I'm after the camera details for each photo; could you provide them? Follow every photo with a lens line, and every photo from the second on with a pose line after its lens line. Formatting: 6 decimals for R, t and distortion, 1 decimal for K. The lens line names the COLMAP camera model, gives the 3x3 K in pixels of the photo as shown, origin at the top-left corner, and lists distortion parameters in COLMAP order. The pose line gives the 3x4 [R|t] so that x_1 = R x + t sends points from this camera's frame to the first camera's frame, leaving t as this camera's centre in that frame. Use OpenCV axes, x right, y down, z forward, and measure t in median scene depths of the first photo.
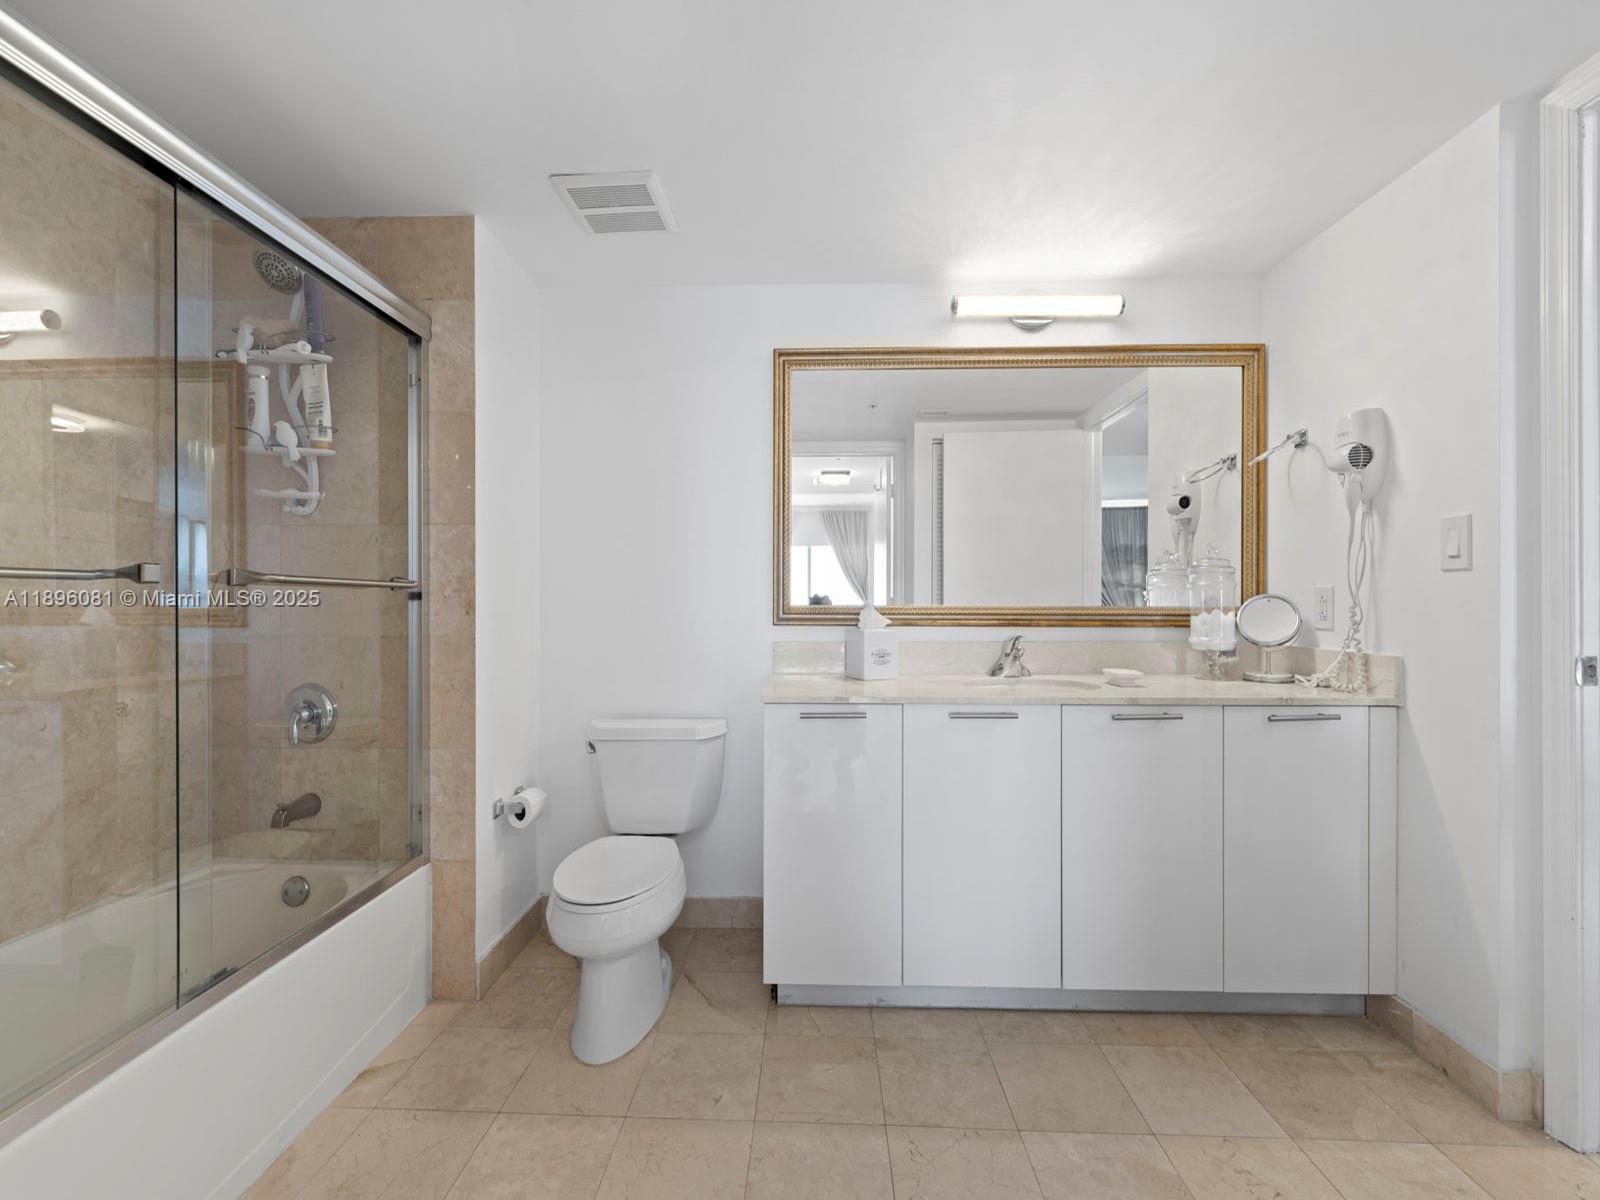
lens RADIAL K [[647.5, 0, 800.9], [0, 647.5, 612.1], [0, 0, 1]] dist [-0.001637, -0.000392]
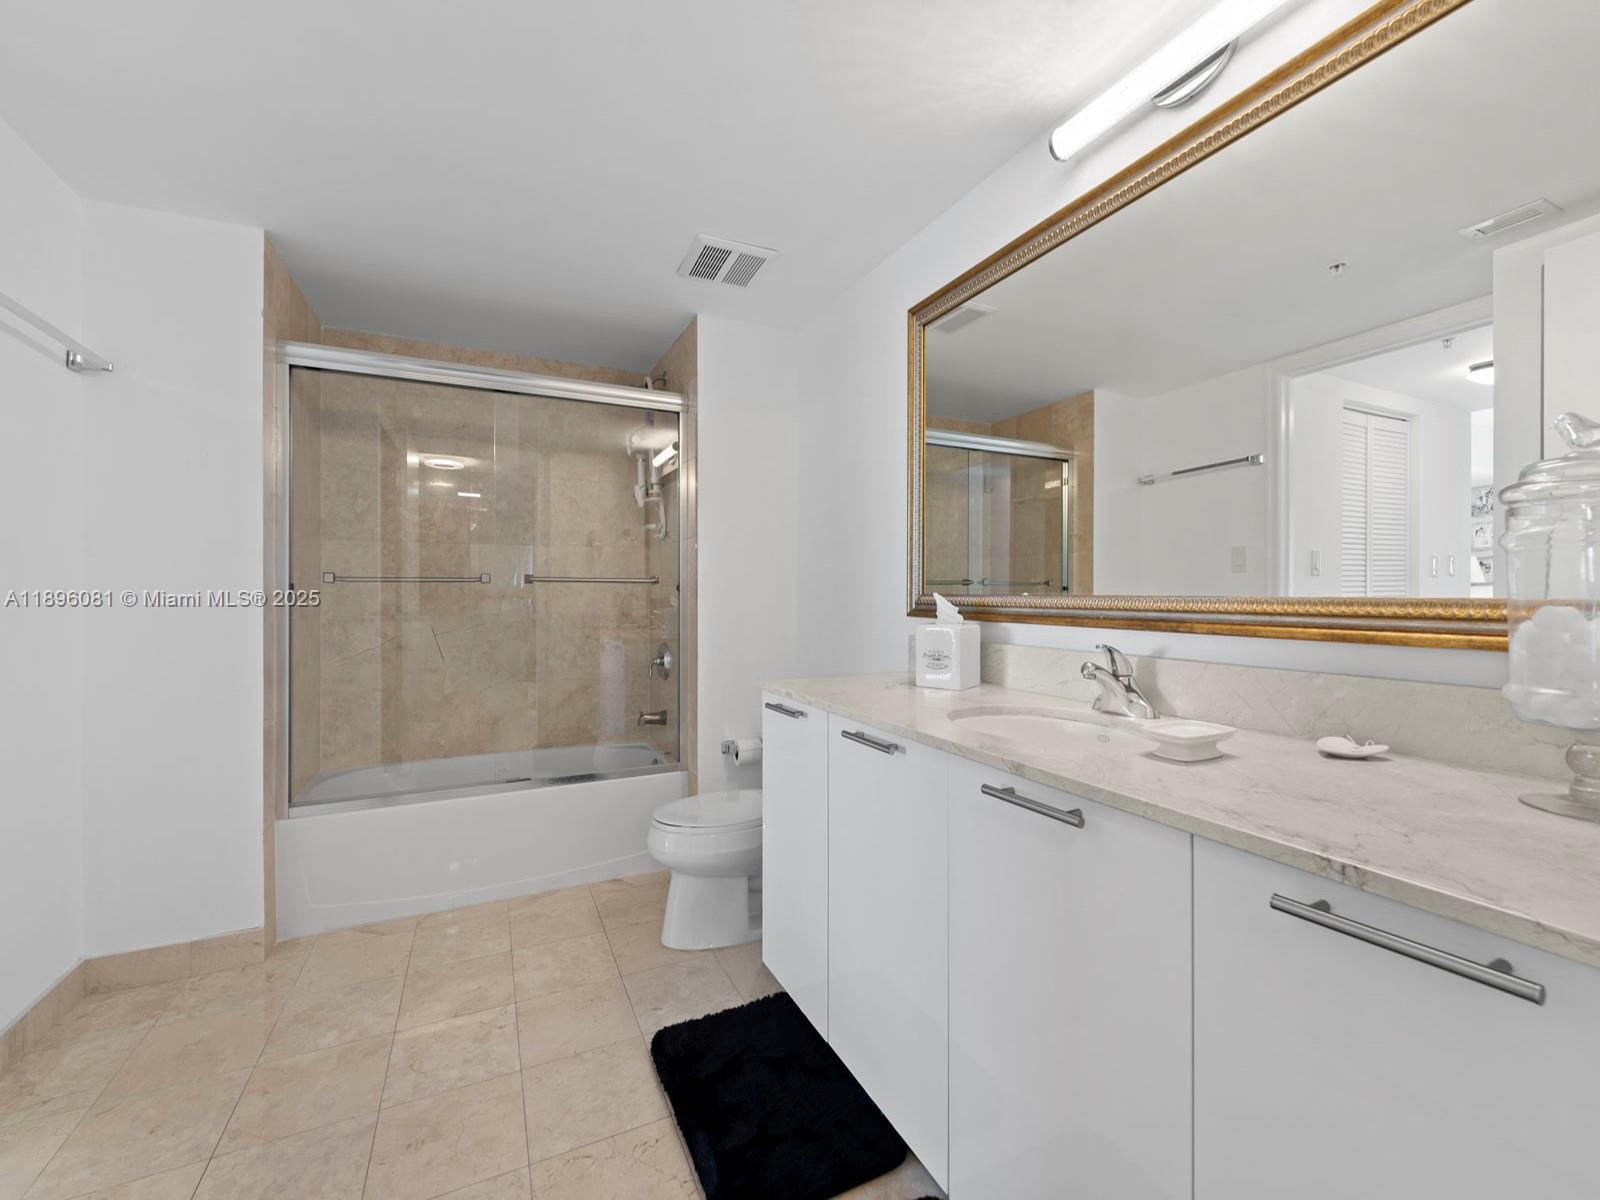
lens RADIAL K [[647.5, 0, 800.9], [0, 647.5, 612.1], [0, 0, 1]] dist [-0.001637, -0.000392]
pose [[0.469739, 0.021481, -0.882544, 0.830315], [-0.015485, 0.999751, 0.016091, 0.001429], [0.882669, 0.006108, 0.469955, 0.542321]]
